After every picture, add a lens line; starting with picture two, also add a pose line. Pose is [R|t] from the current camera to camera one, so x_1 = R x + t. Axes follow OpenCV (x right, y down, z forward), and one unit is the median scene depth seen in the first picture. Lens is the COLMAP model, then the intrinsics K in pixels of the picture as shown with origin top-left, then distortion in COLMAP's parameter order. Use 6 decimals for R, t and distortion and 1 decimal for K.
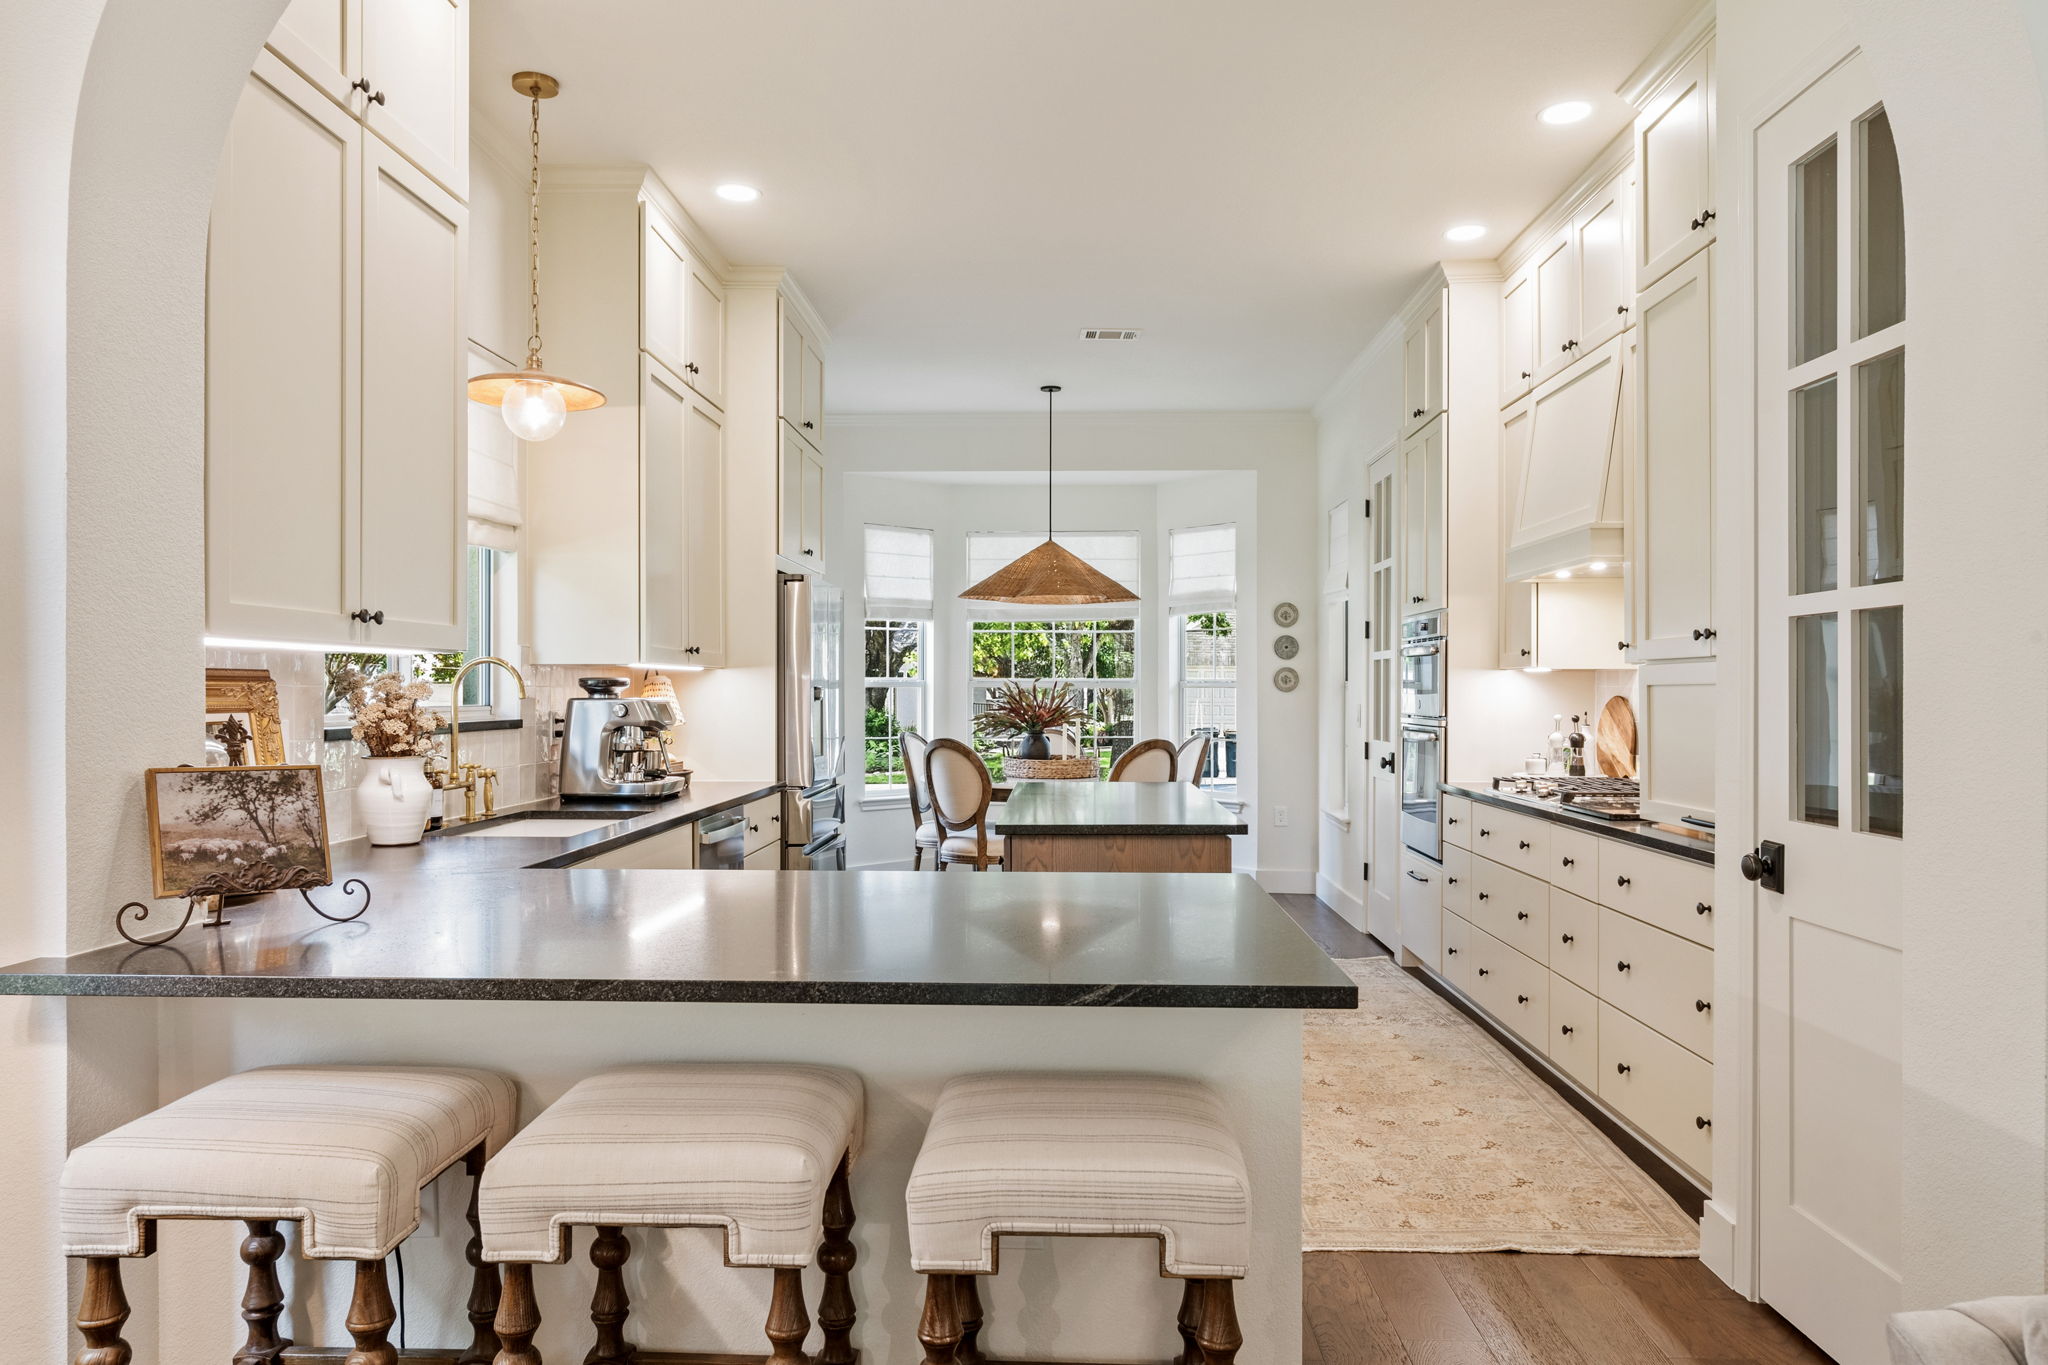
lens RADIAL K [[1332.1, 0, 1015.6], [0, 1332.1, 682.5], [0, 0, 1]] dist [-0.001190, -0.001395]
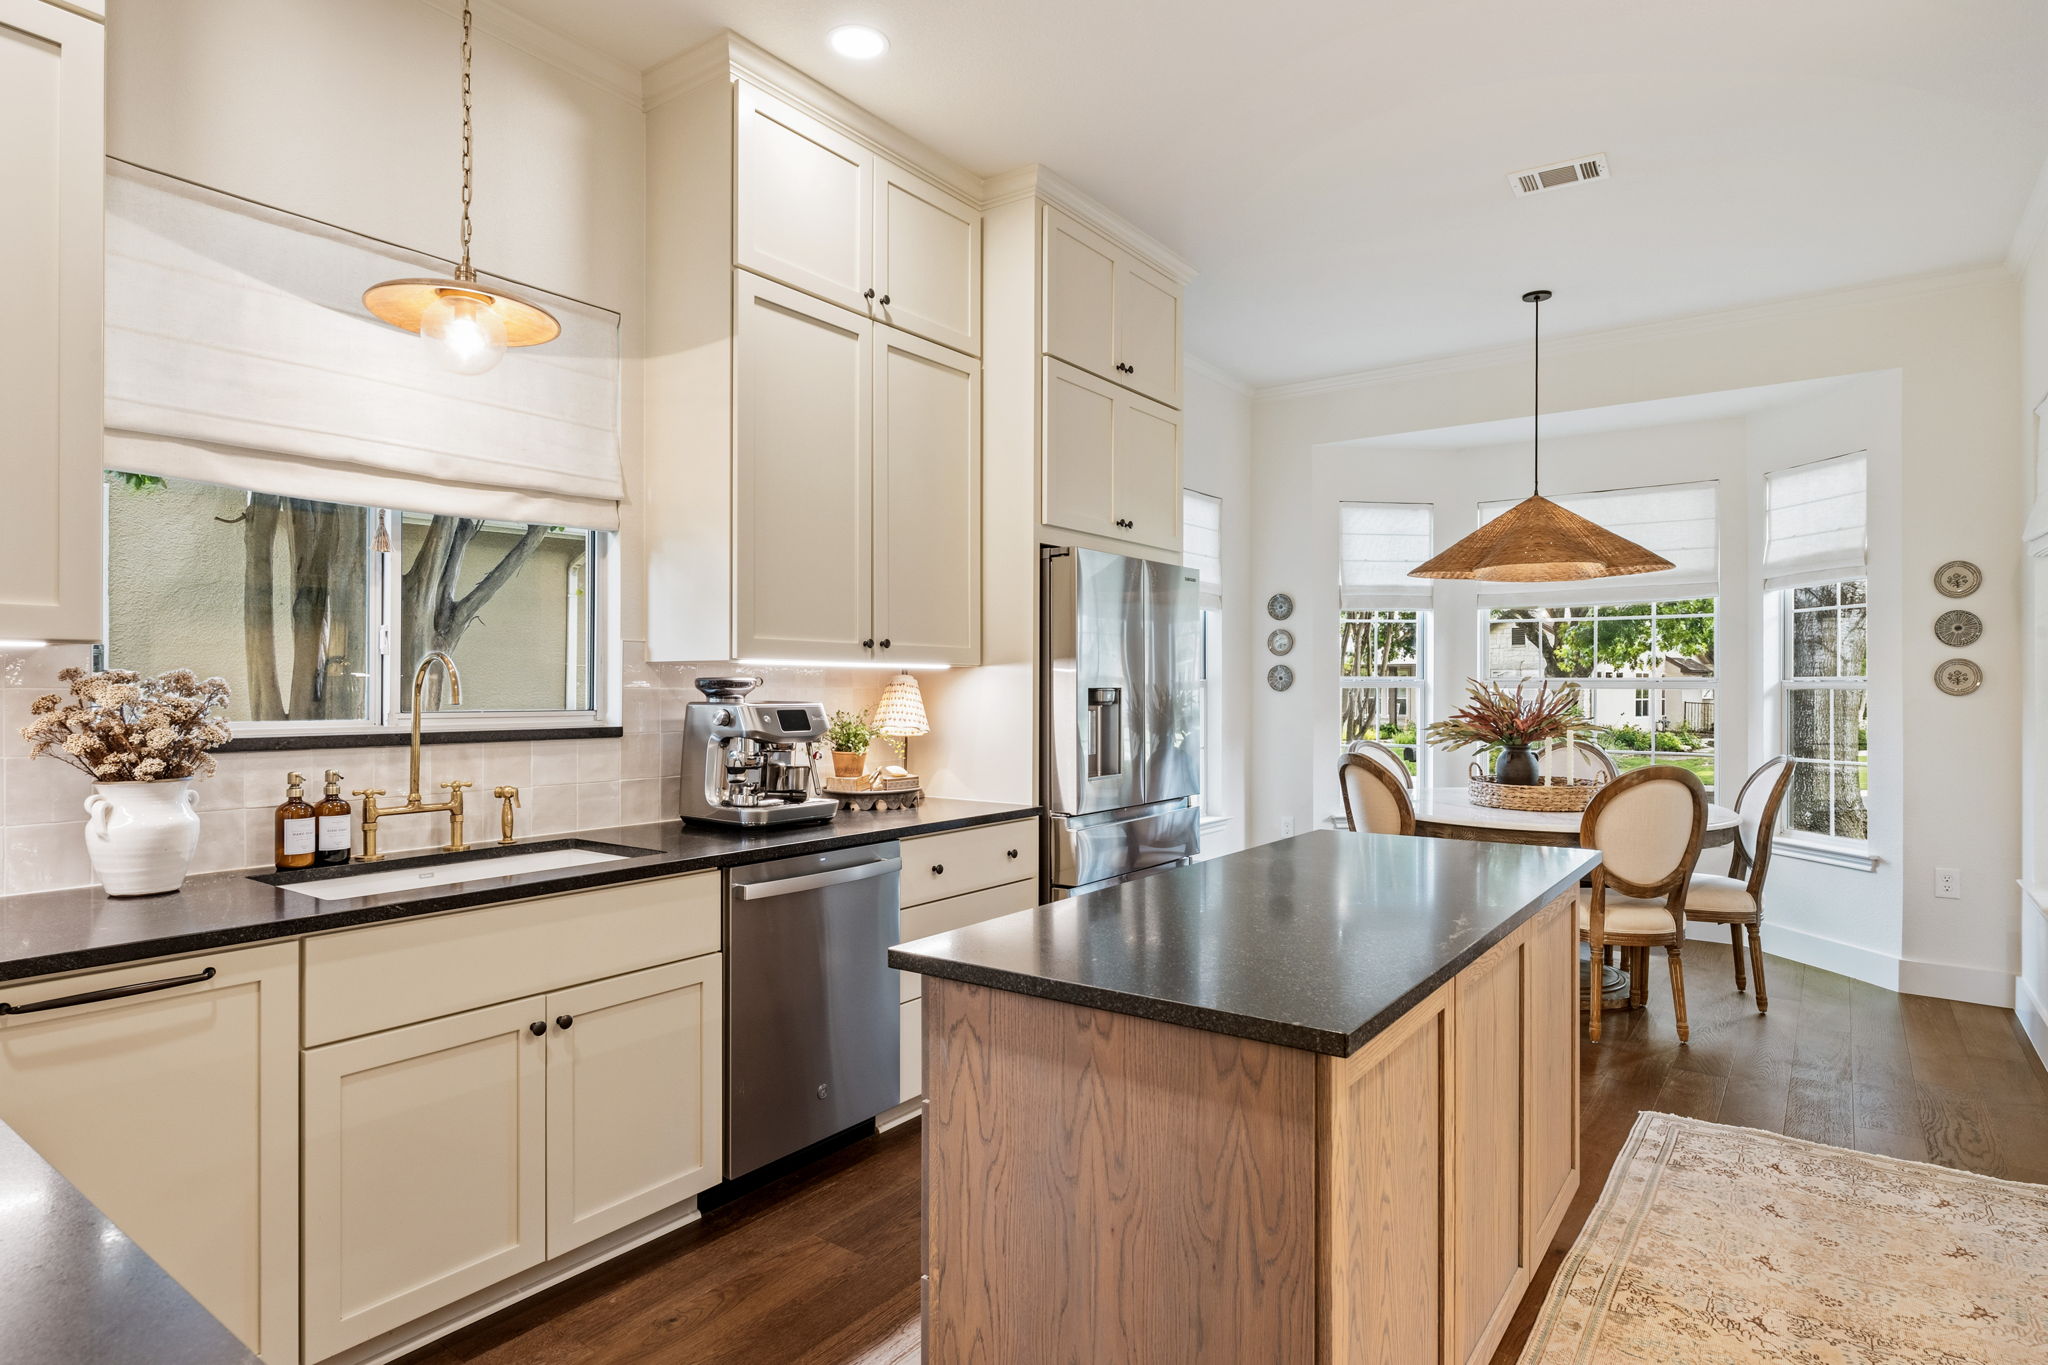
lens RADIAL K [[1089.0, 0, 1027.7], [0, 1089.0, 684.3], [0, 0, 1]] dist [-0.004115, -0.000684]
pose [[0.829750, -0.000107, -0.558136, 0.189070], [0.001397, 0.999997, 0.001885, -0.000294], [0.558134, -0.002344, 0.829748, 0.459292]]
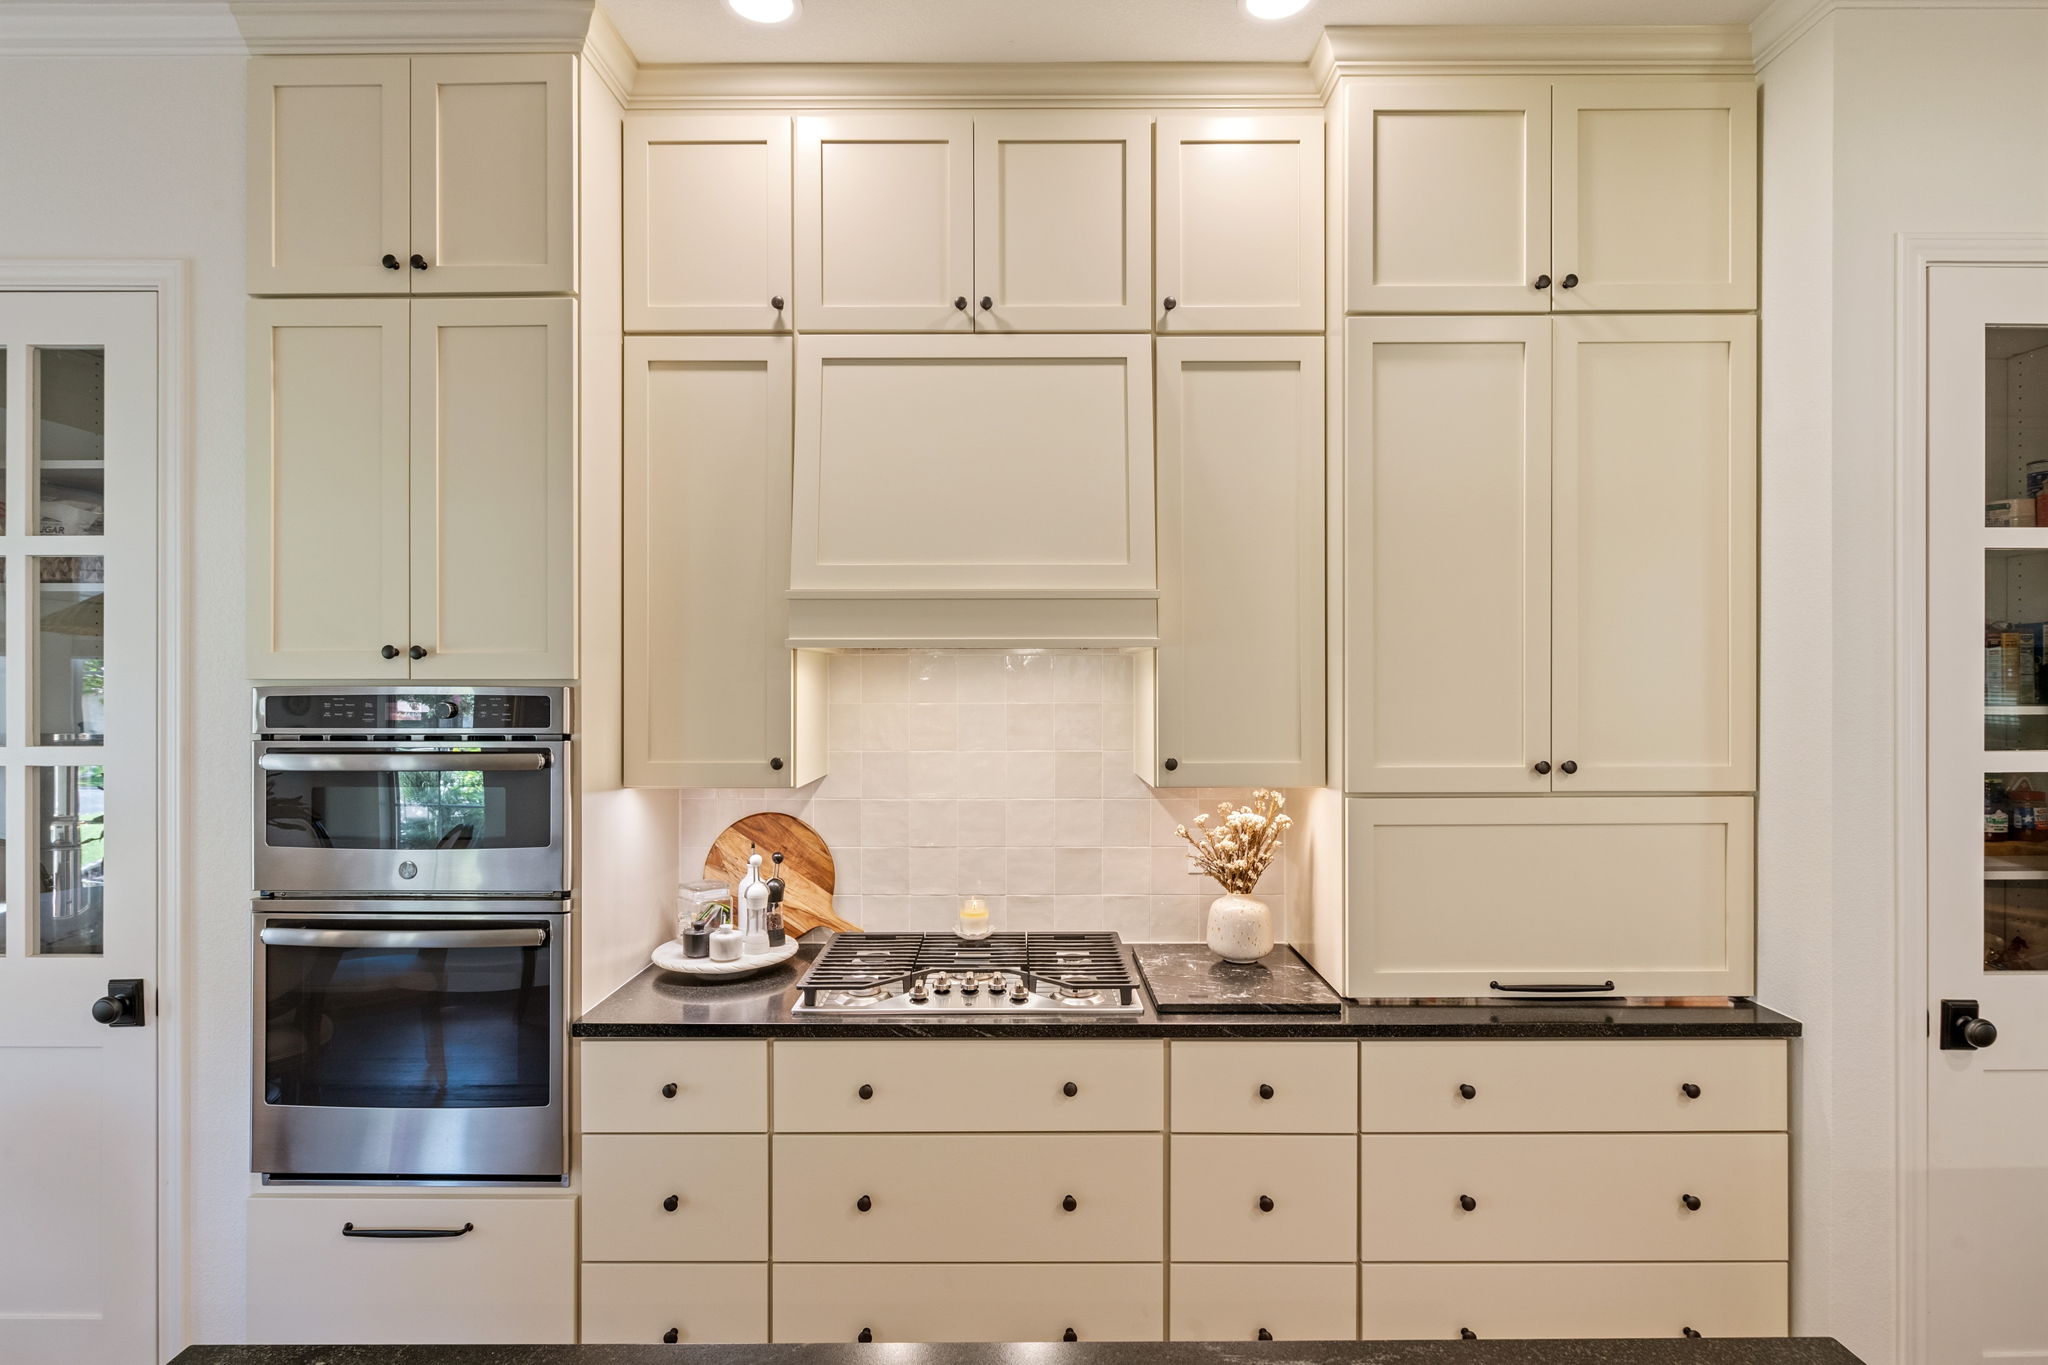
lens RADIAL K [[987.1, 0, 1021.8], [0, 987.1, 679.6], [0, 0, 1]] dist [-0.005370, -0.000794]
pose [[-0.033858, -0.002931, 0.999422, -0.063480], [-0.004612, 0.999986, 0.002777, -0.058259], [-0.999416, -0.004516, -0.033871, 0.848471]]
